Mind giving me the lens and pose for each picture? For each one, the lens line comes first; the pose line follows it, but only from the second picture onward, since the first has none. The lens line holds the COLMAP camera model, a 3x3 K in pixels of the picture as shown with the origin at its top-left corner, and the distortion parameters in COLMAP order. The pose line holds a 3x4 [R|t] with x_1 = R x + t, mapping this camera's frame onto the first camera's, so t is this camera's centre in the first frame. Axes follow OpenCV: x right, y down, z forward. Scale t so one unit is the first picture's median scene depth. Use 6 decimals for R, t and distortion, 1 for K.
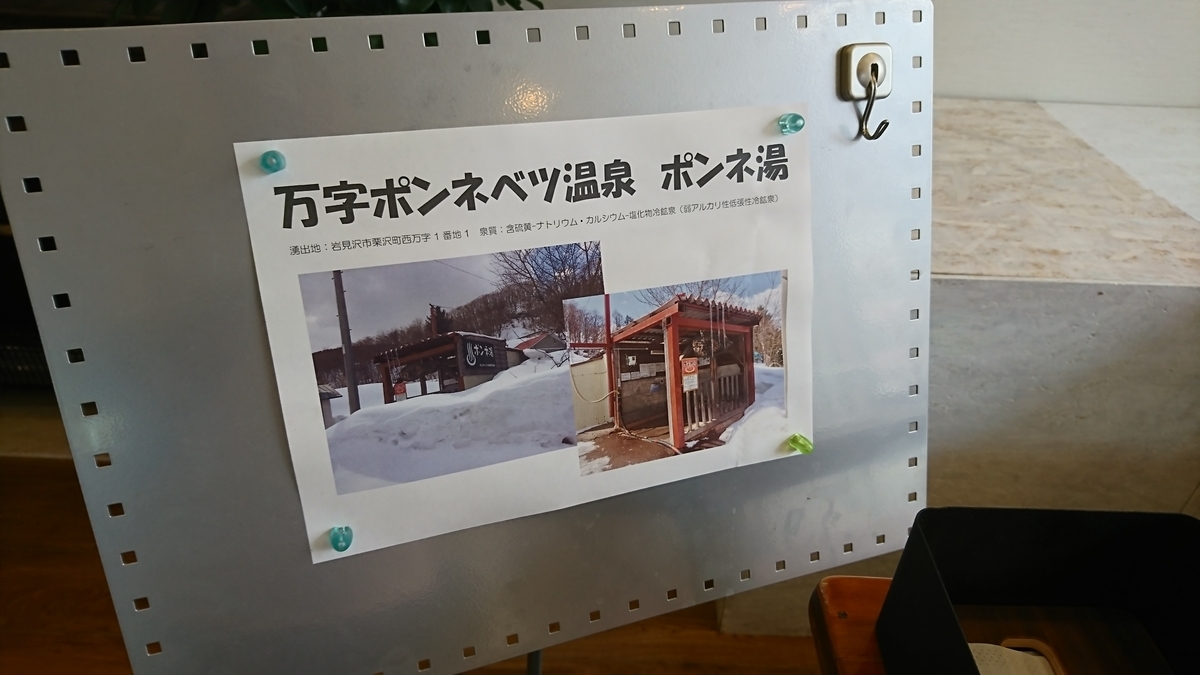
lens RADIAL K [[741.9, 0, 601.9], [0, 741.9, 337.3], [0, 0, 1]] dist [0.047369, -0.065148]
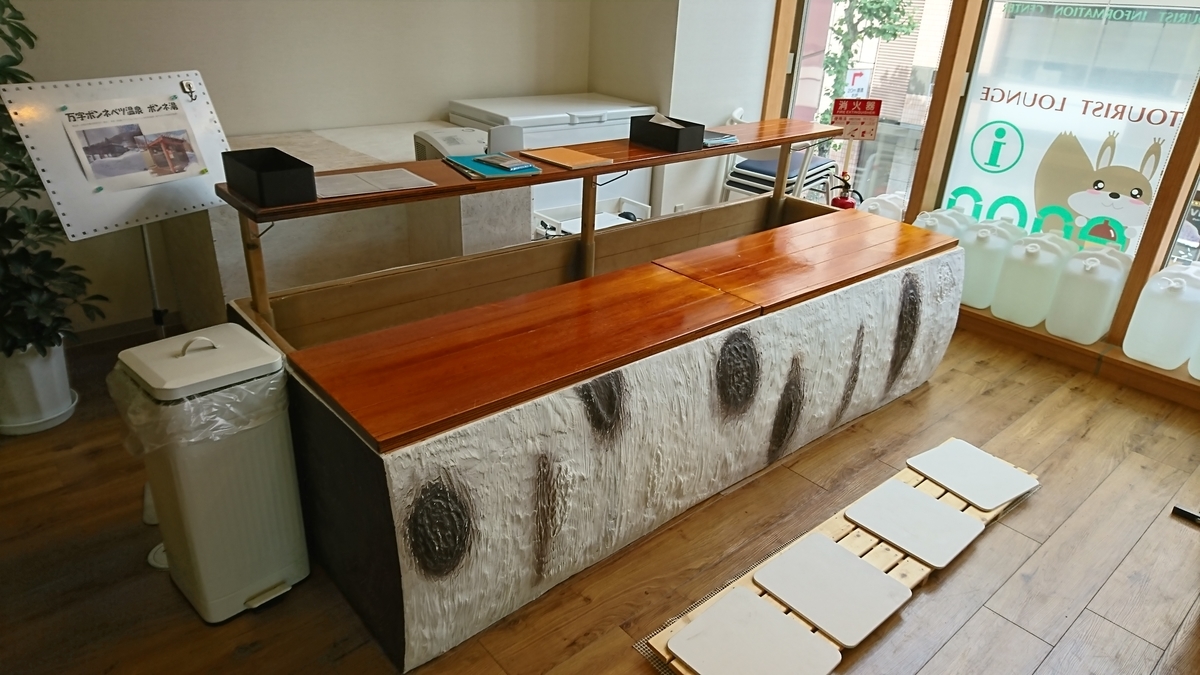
lens RADIAL K [[741.9, 0, 601.9], [0, 741.9, 337.3], [0, 0, 1]] dist [0.047369, -0.065148]
pose [[0.729988, -0.287682, 0.619965, -1.134283], [0.370205, 0.928937, -0.004850, 2.134975], [-0.574513, 0.233054, 0.784615, -3.879652]]
